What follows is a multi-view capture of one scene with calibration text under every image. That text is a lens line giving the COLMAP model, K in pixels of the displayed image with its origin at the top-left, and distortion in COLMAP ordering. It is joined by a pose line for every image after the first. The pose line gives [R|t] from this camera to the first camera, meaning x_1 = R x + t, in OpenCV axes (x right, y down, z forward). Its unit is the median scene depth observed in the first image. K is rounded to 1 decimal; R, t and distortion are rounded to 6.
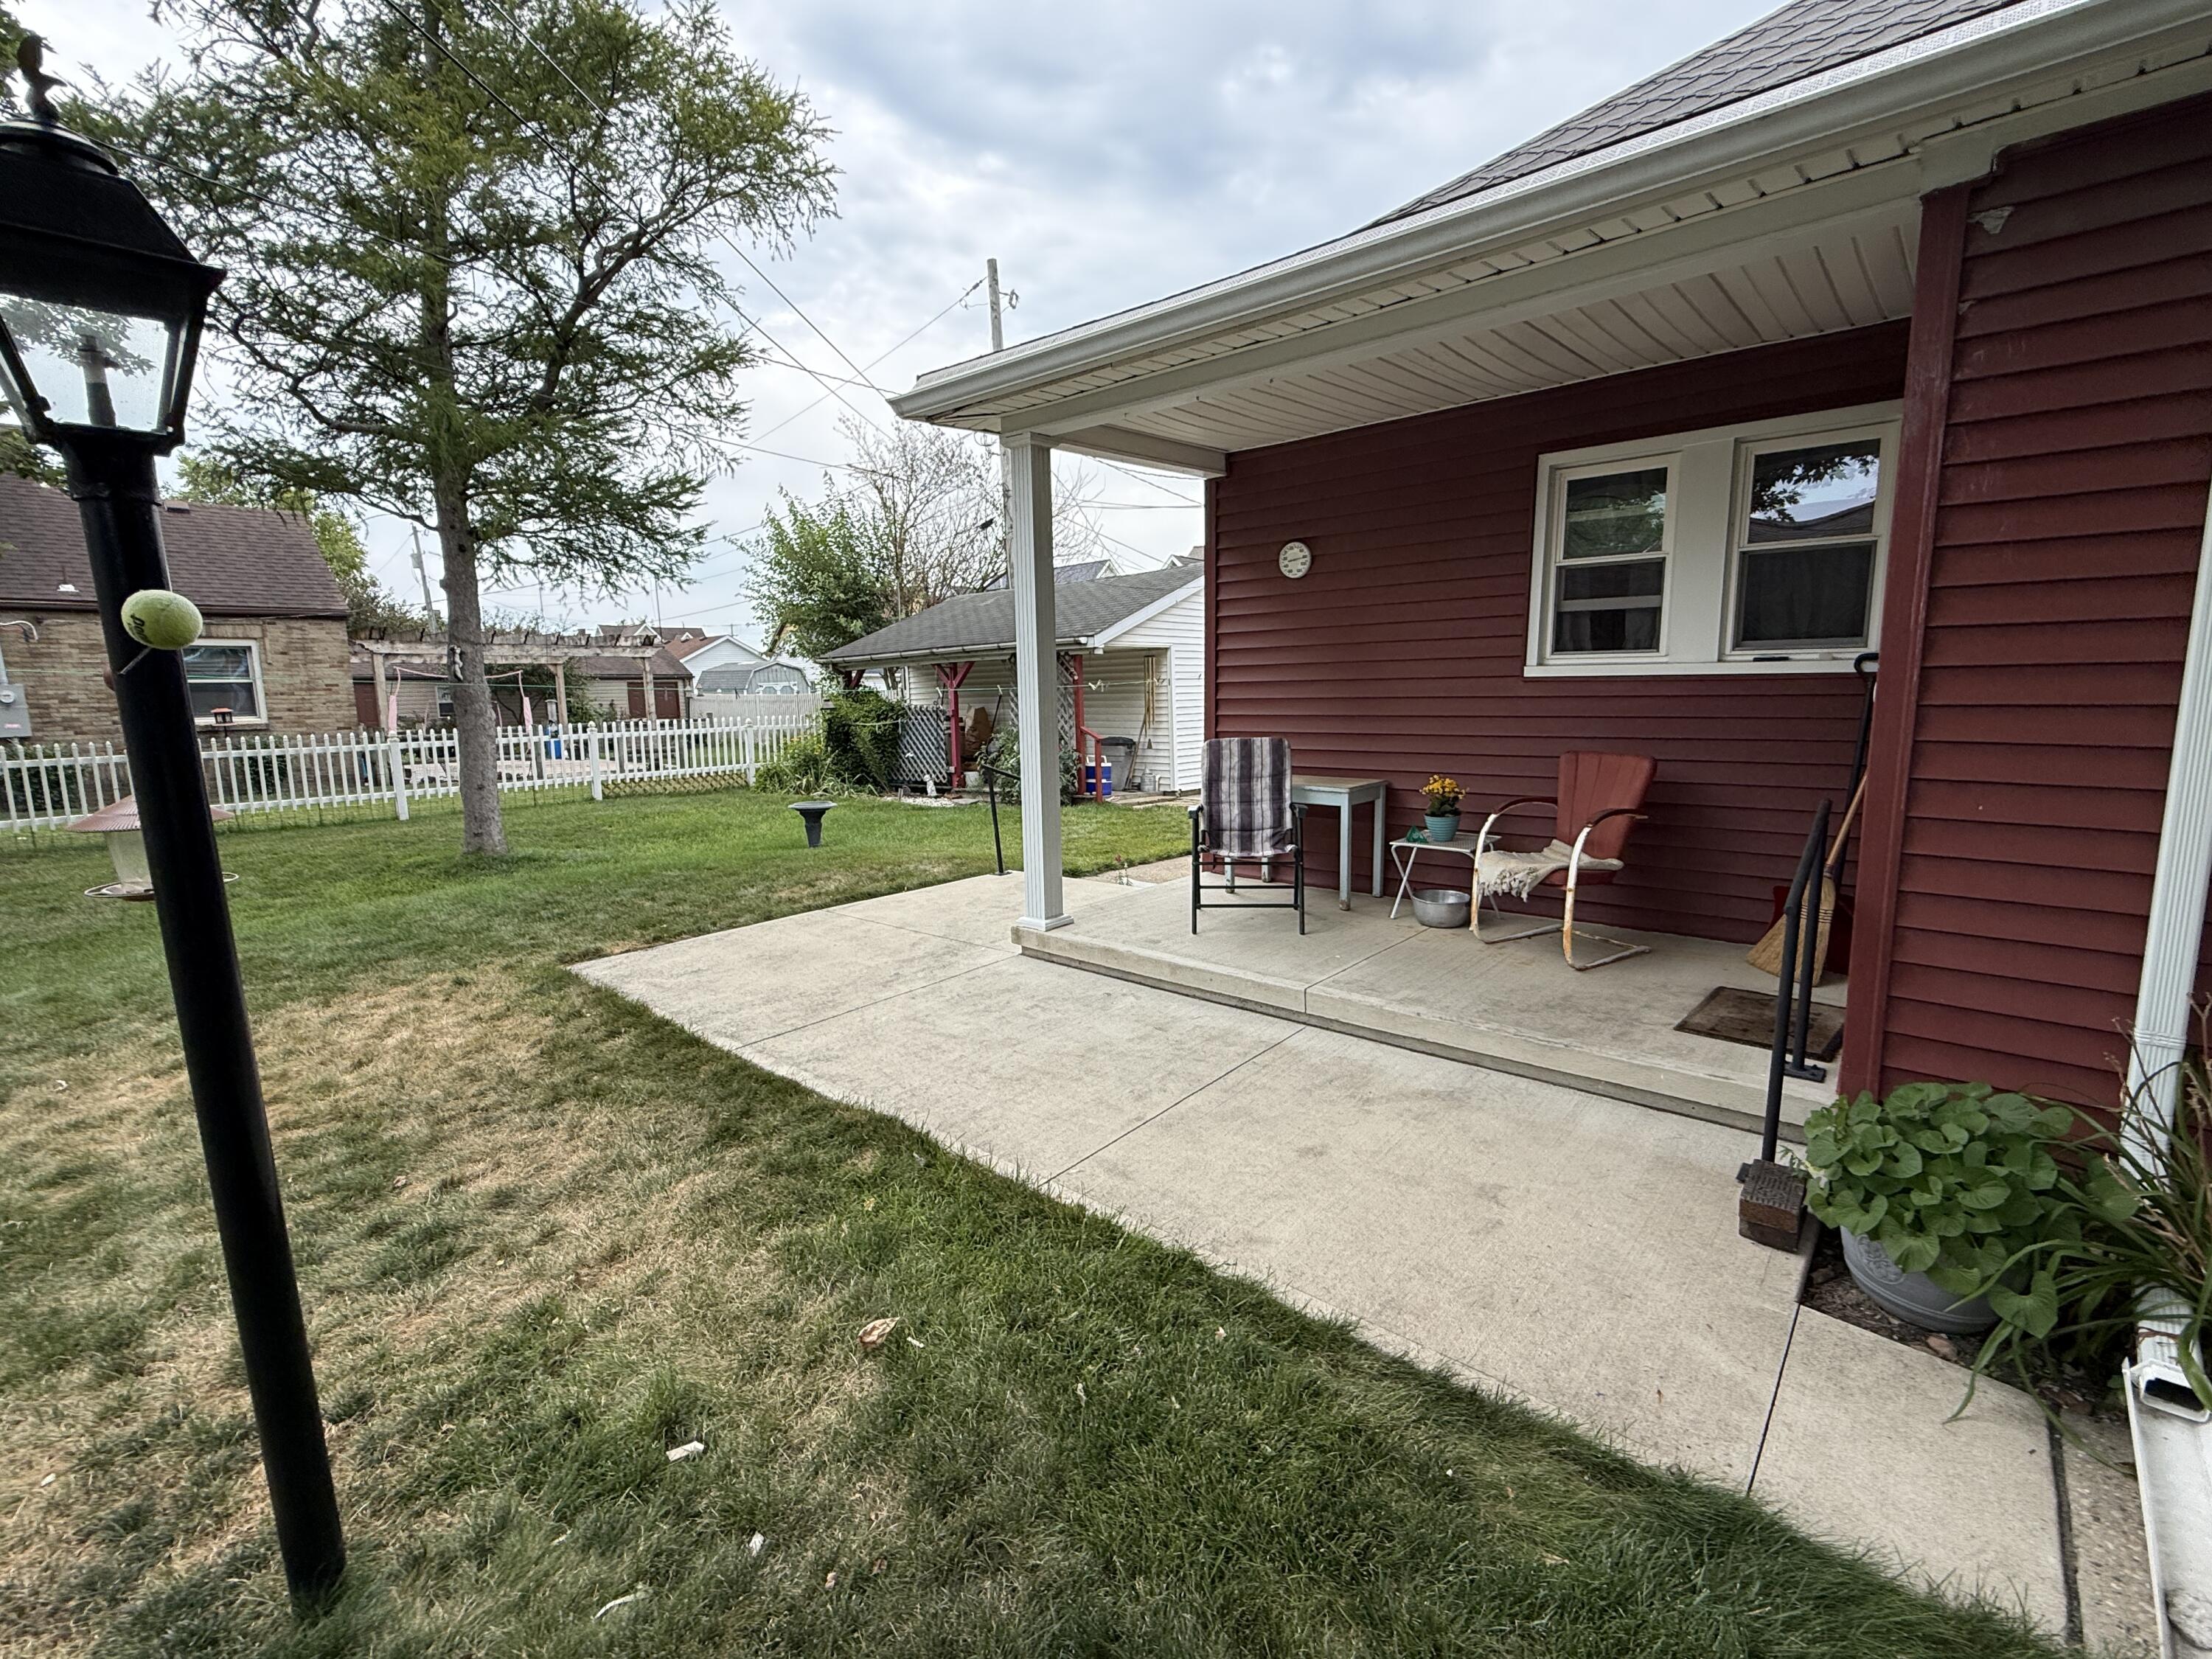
lens RADIAL K [[968.7, 0, 1104.0], [0, 968.7, 836.2], [0, 0, 1]] dist [-0.001591, 0.001096]
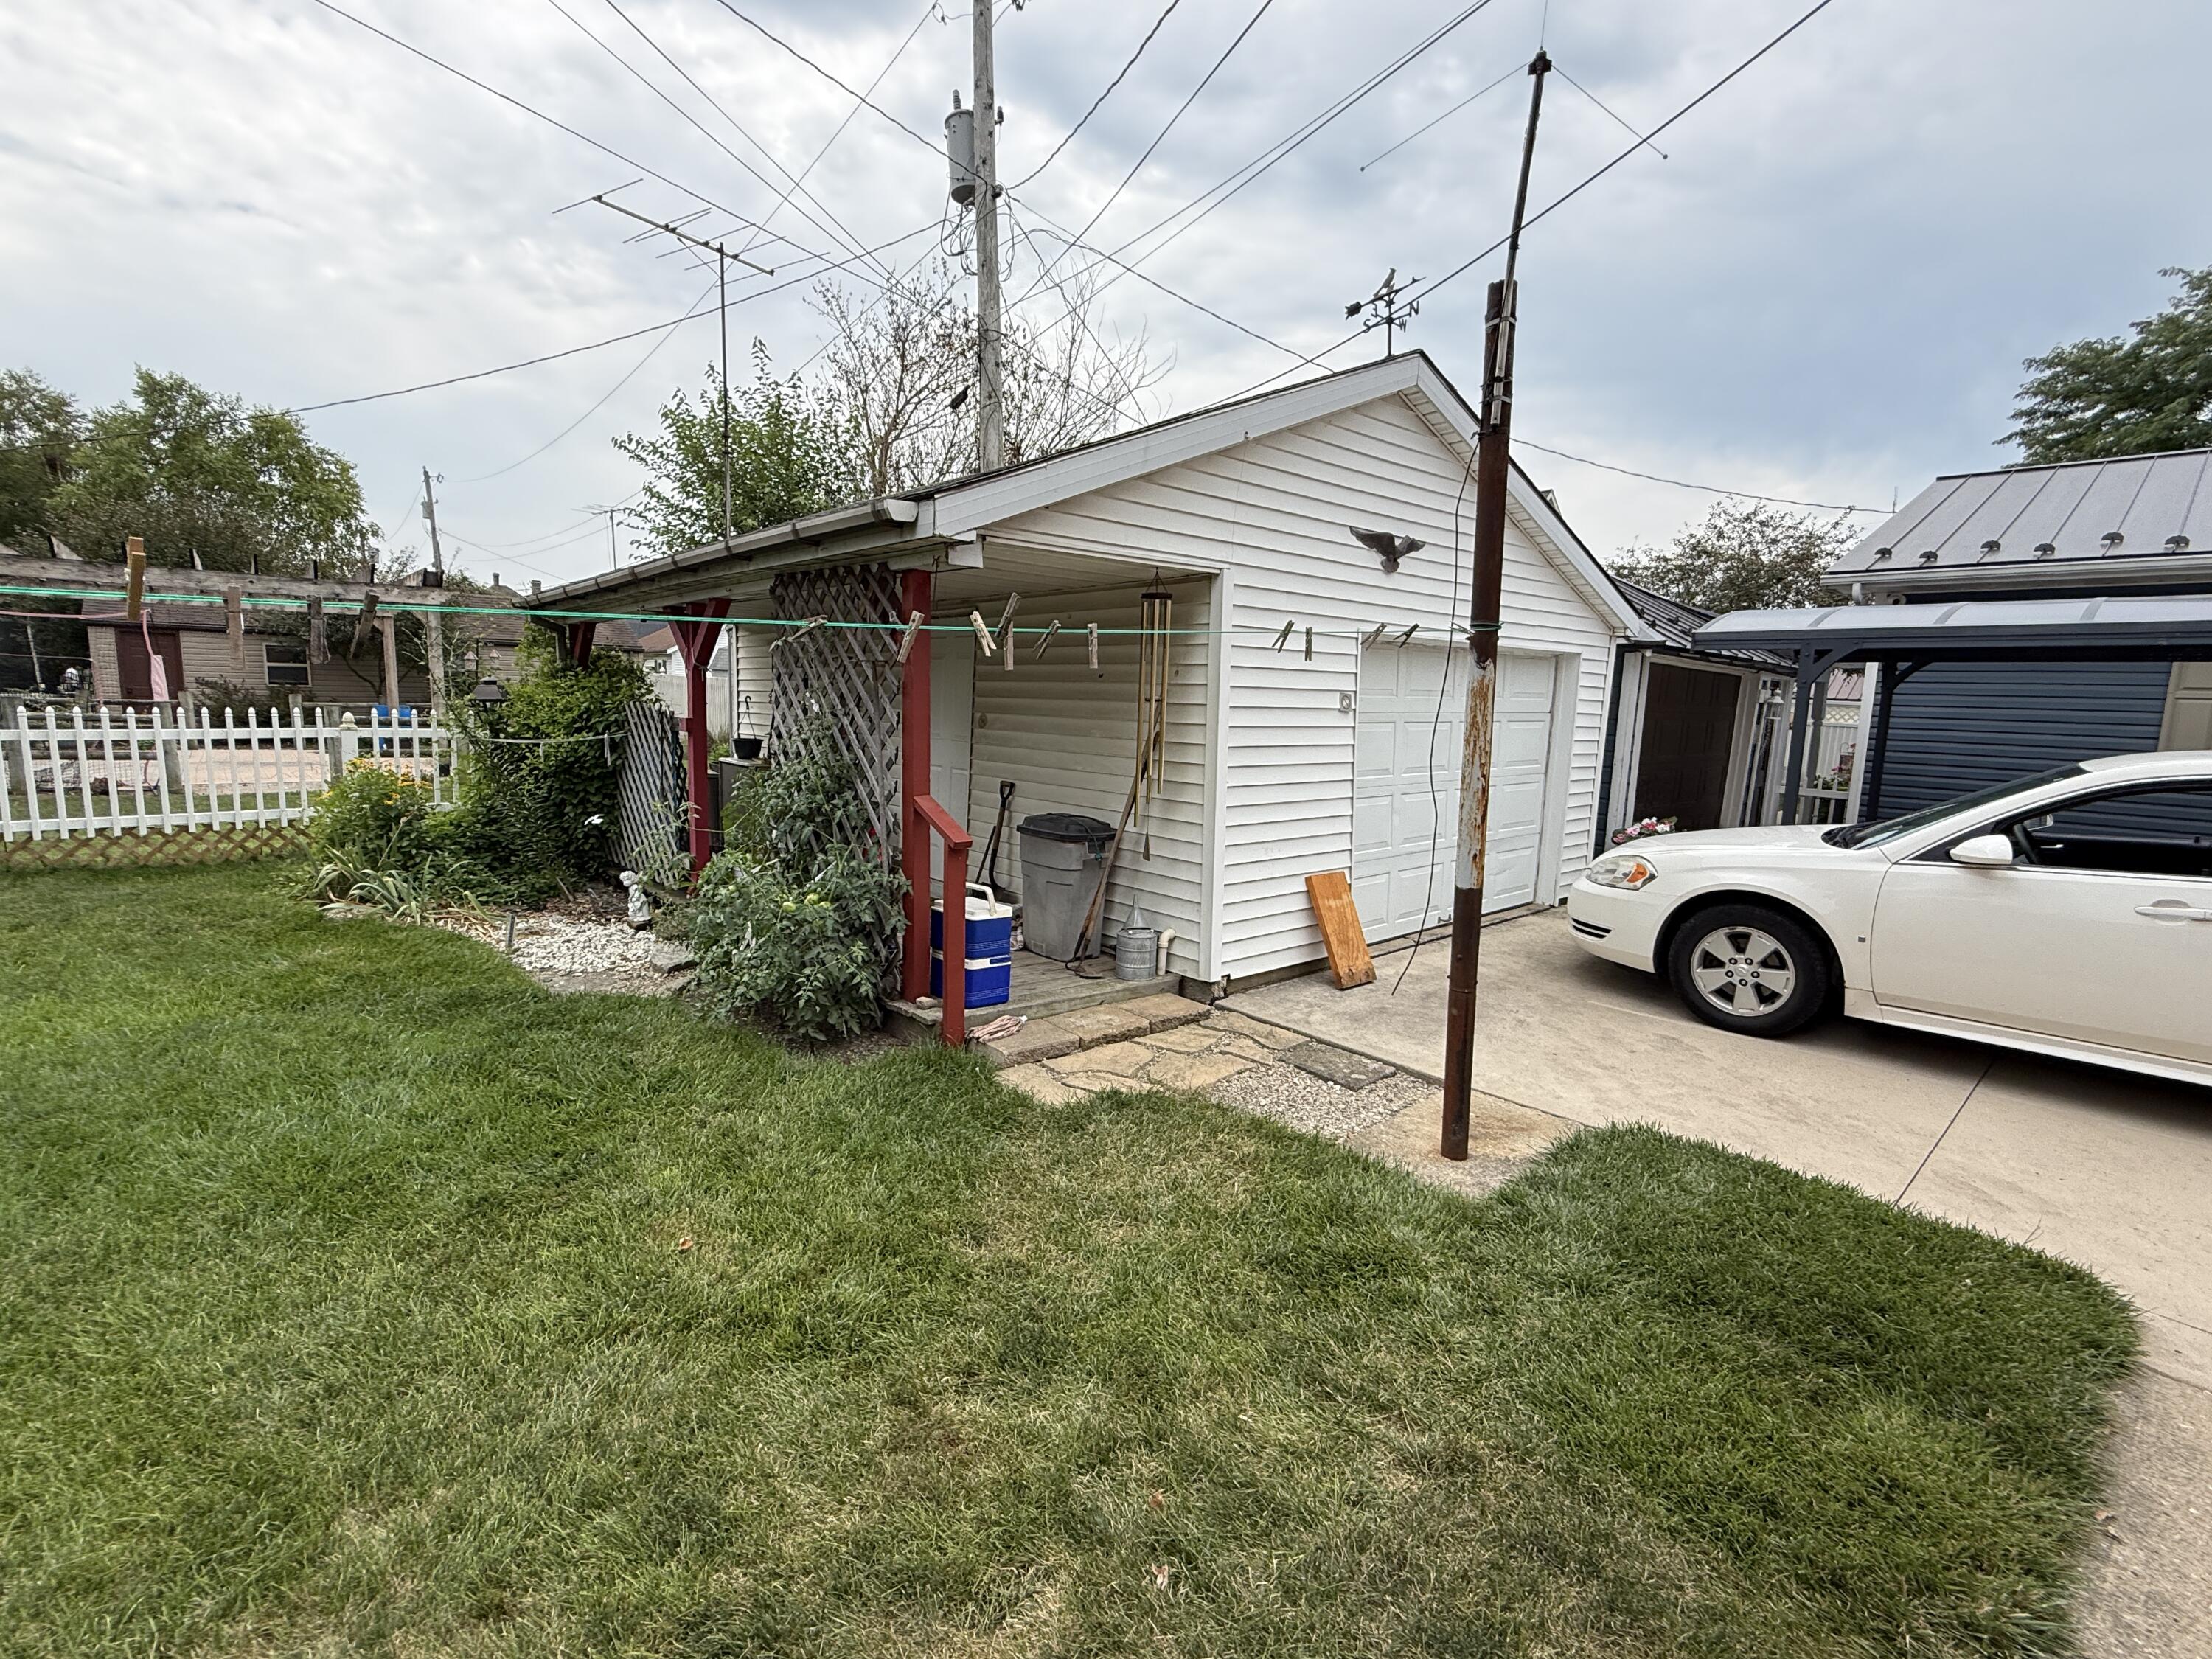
lens RADIAL K [[968.7, 0, 1112.5], [0, 968.7, 833.8], [0, 0, 1]] dist [-0.001591, 0.001096]
pose [[0.991372, 0.066229, -0.113116, 0.074310], [-0.067144, 0.997734, -0.004287, -0.095332], [0.112576, 0.011845, 0.993573, 0.634854]]
